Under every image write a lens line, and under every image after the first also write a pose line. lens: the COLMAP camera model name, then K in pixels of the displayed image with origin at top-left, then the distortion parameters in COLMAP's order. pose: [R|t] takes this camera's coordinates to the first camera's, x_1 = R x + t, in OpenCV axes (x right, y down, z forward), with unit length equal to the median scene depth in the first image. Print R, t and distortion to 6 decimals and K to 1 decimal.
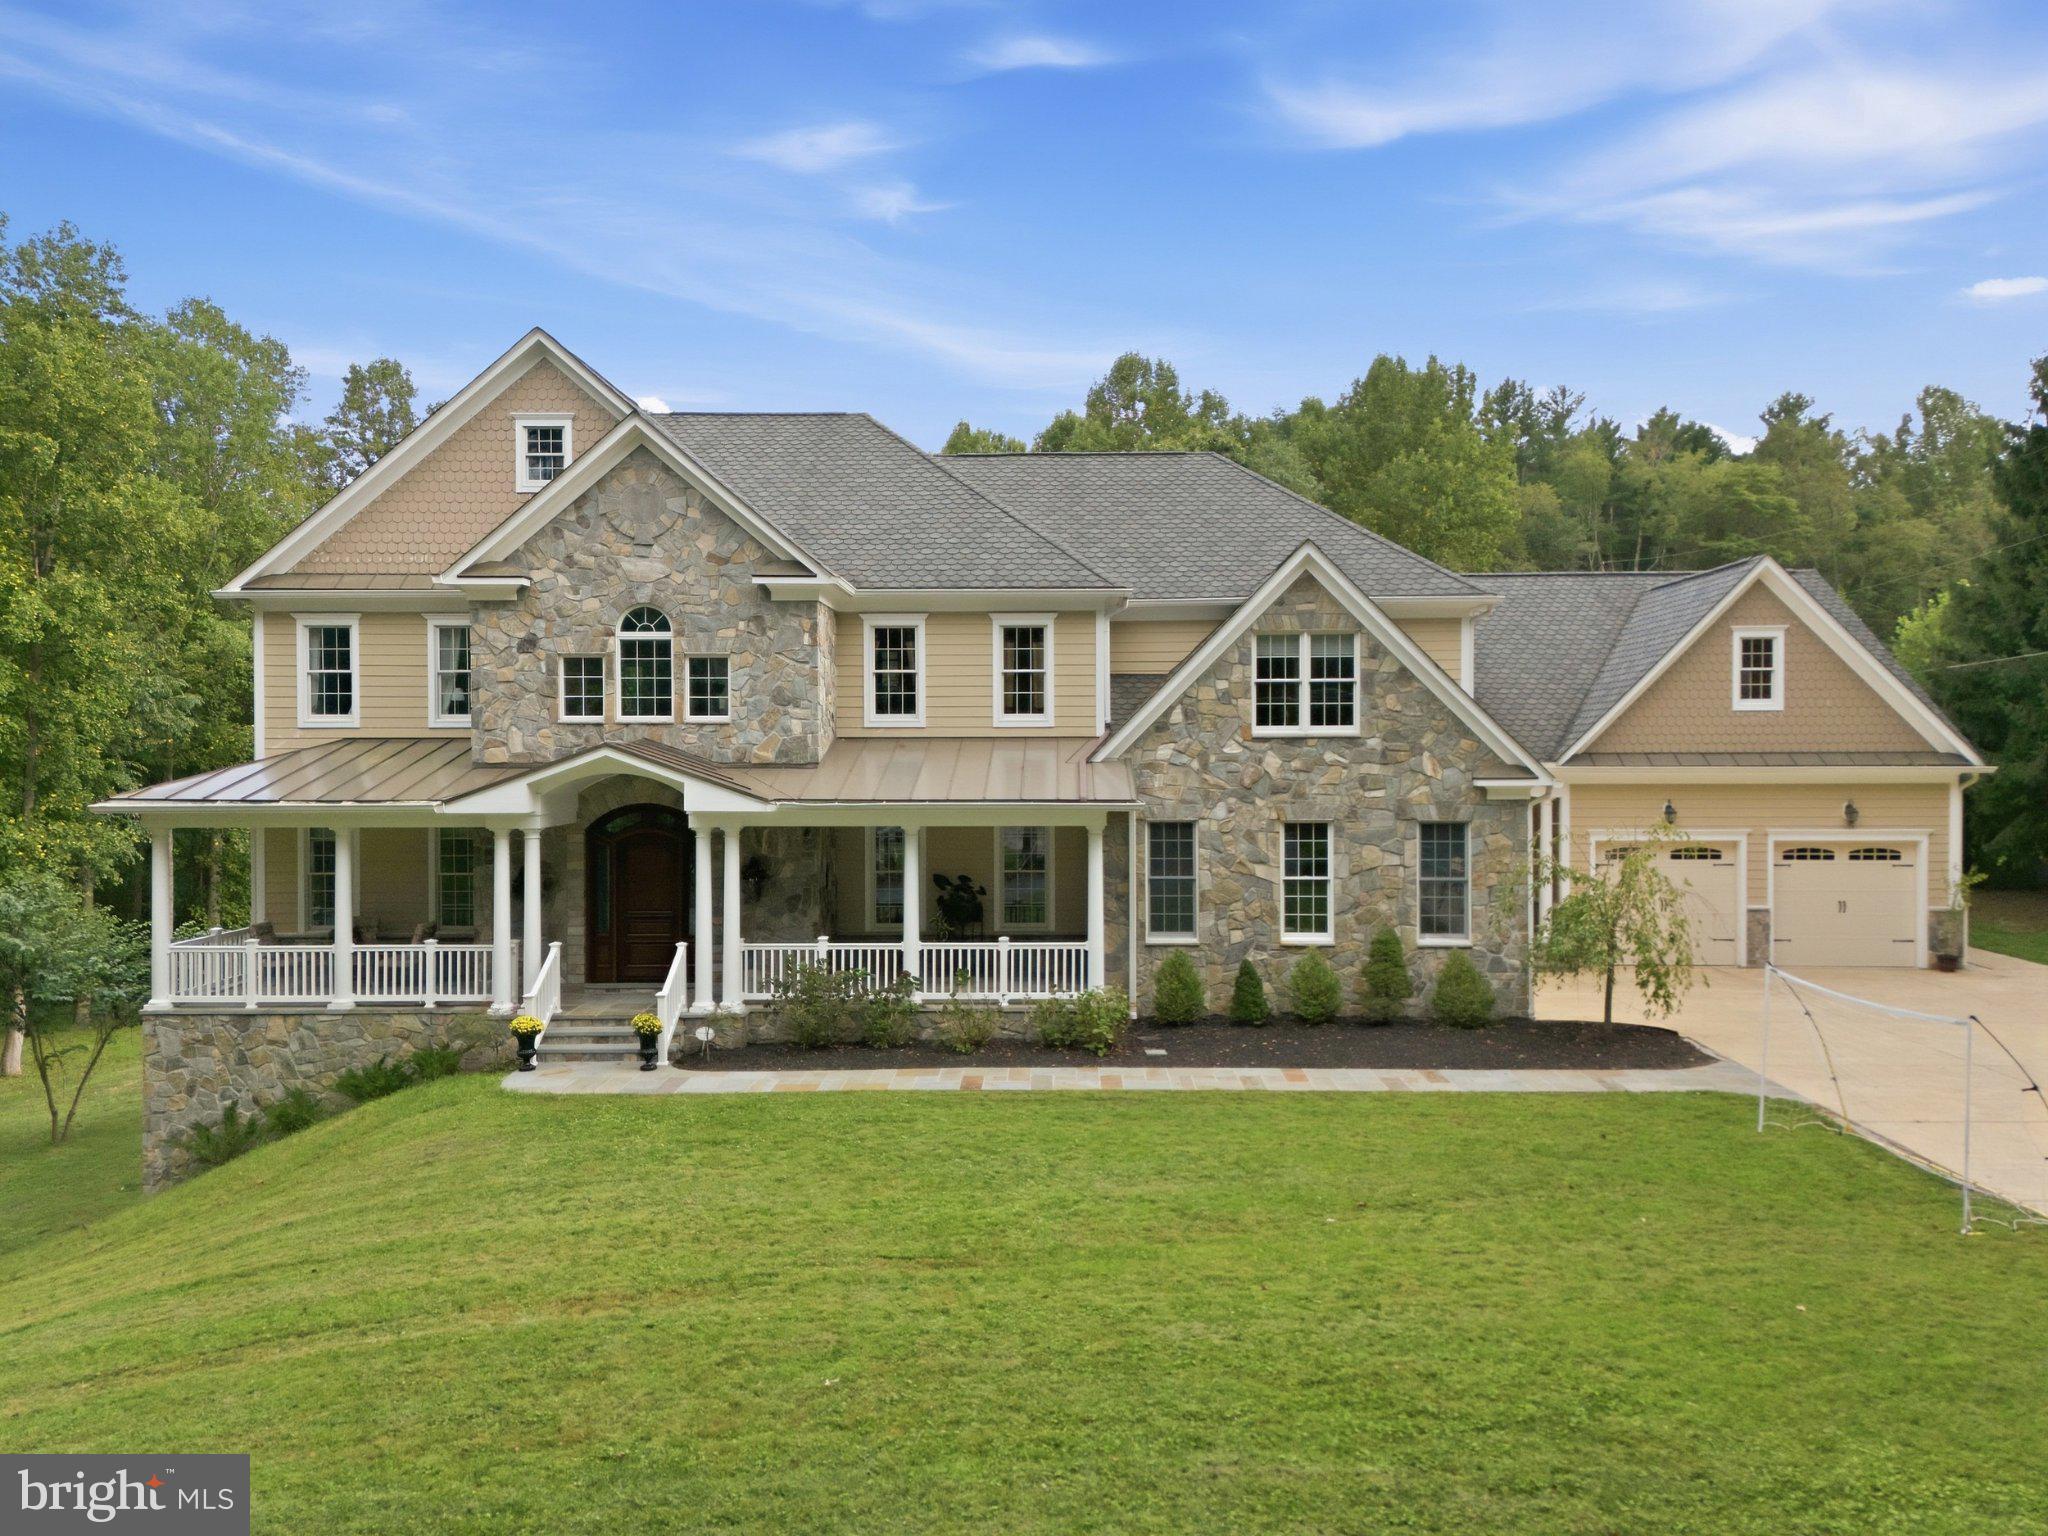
lens RADIAL K [[1519.6, 0, 1024.0], [0, 1519.6, 768.0], [0, 0, 1]] dist [0.088480, -0.122680]
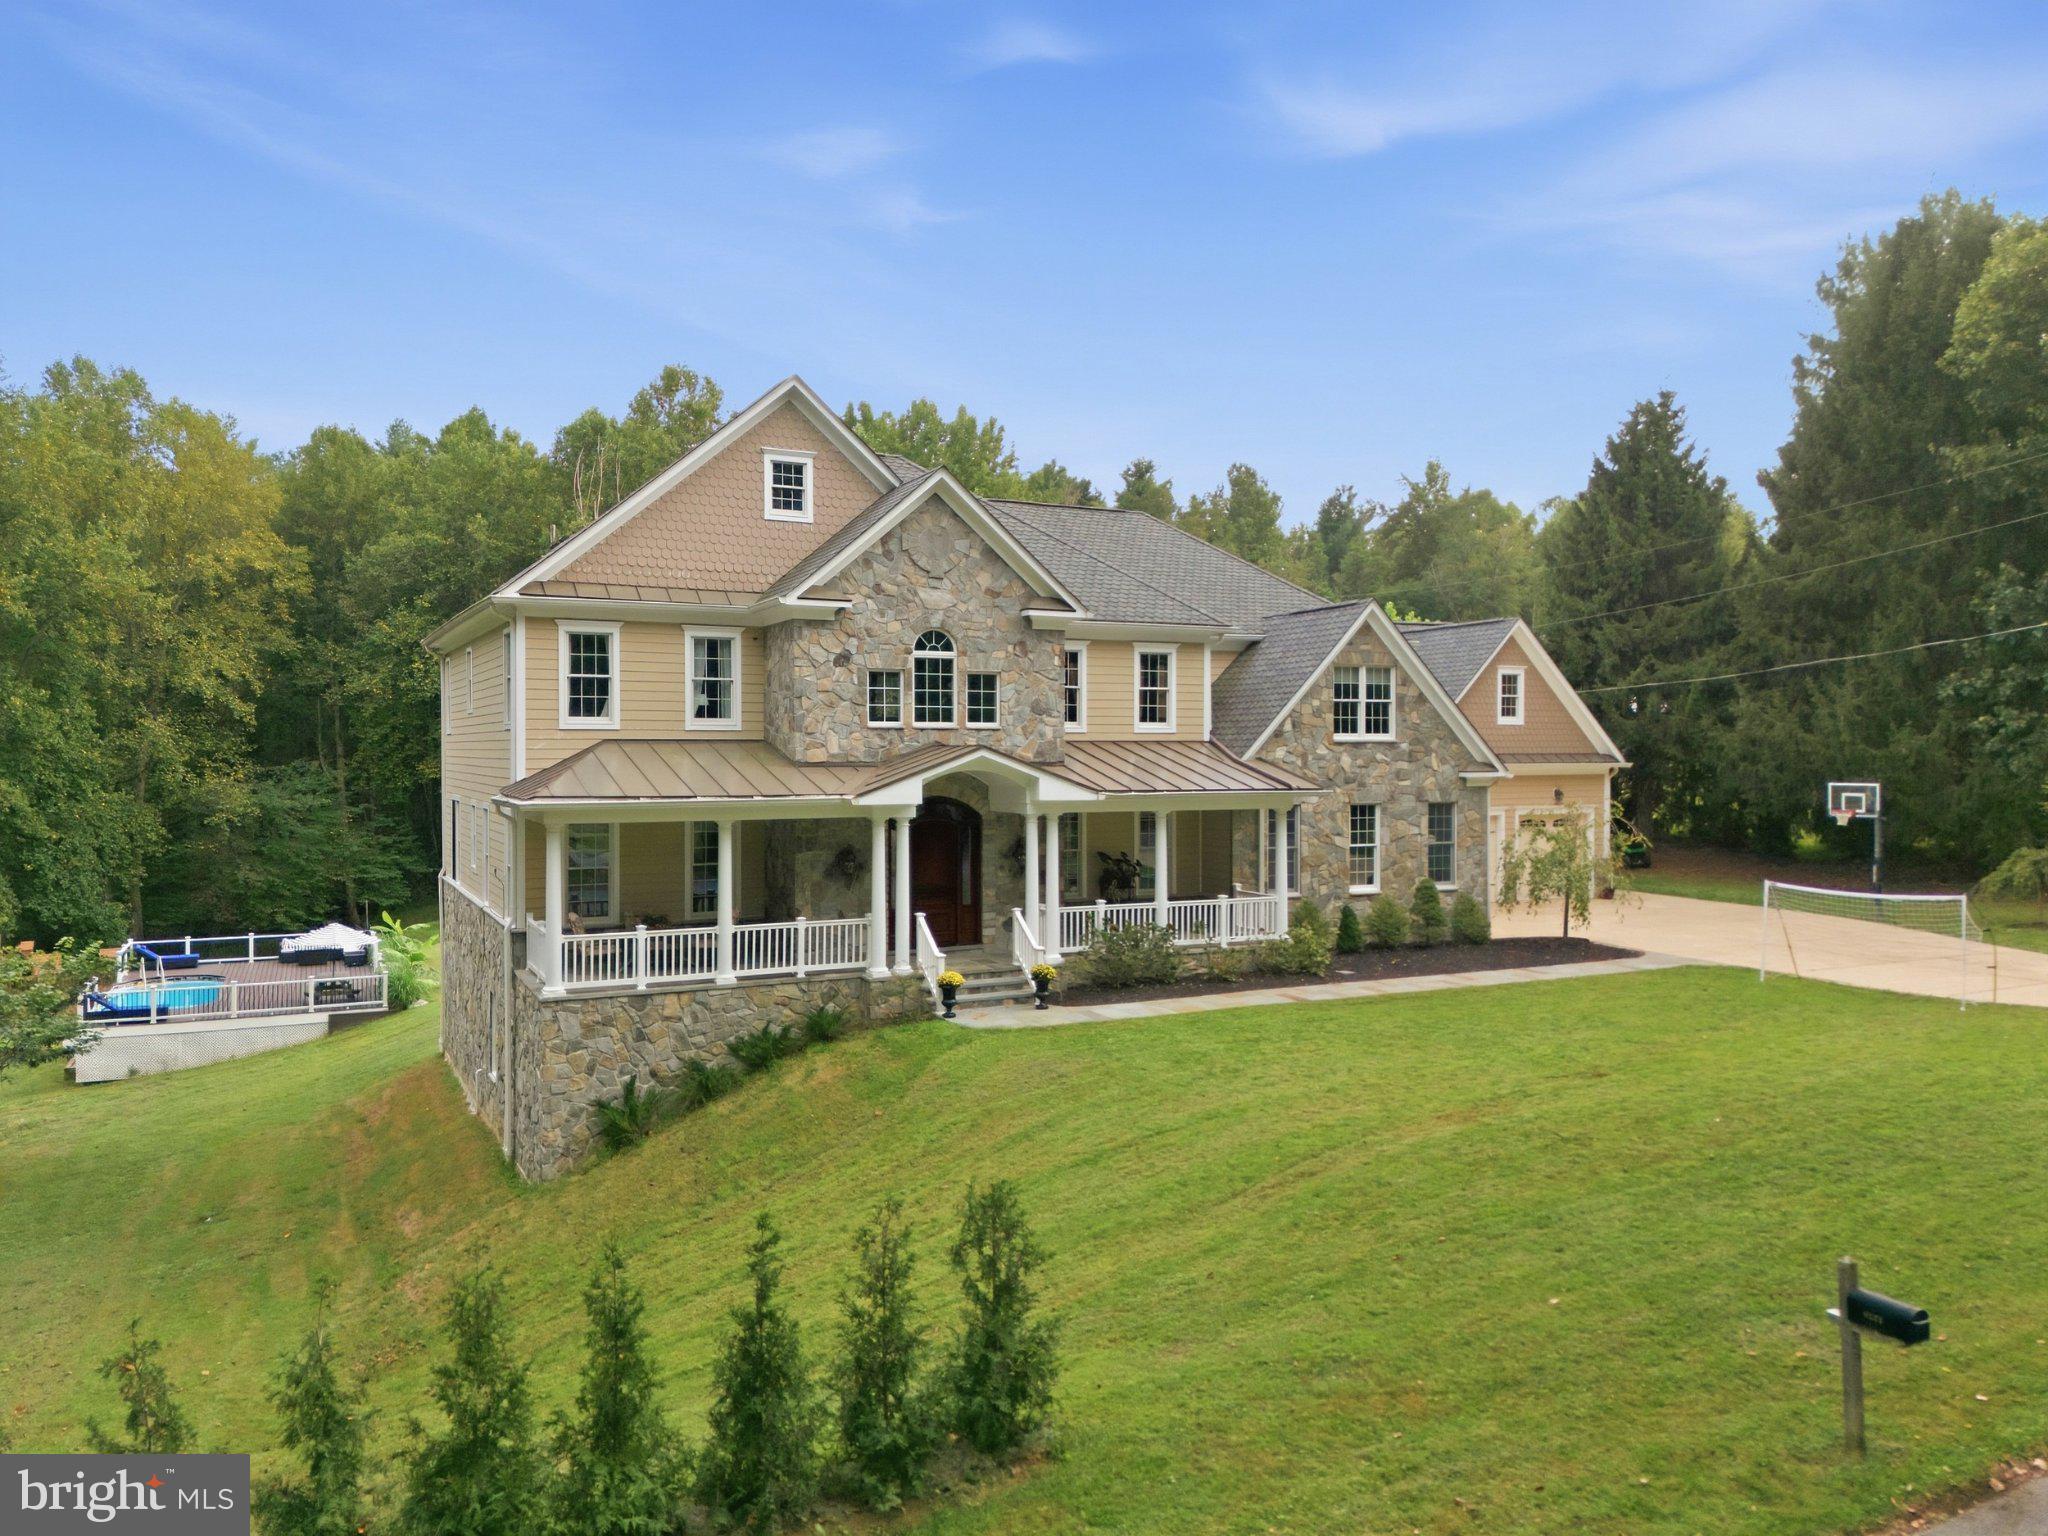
lens RADIAL K [[1519.6, 0, 1024.0], [0, 1519.6, 768.0], [0, 0, 1]] dist [0.088480, -0.122680]
pose [[0.884677, -0.004183, 0.466185, -0.730047], [0.005272, 0.999986, -0.001033, 0.002830], [-0.466174, 0.003372, 0.884686, -0.072425]]
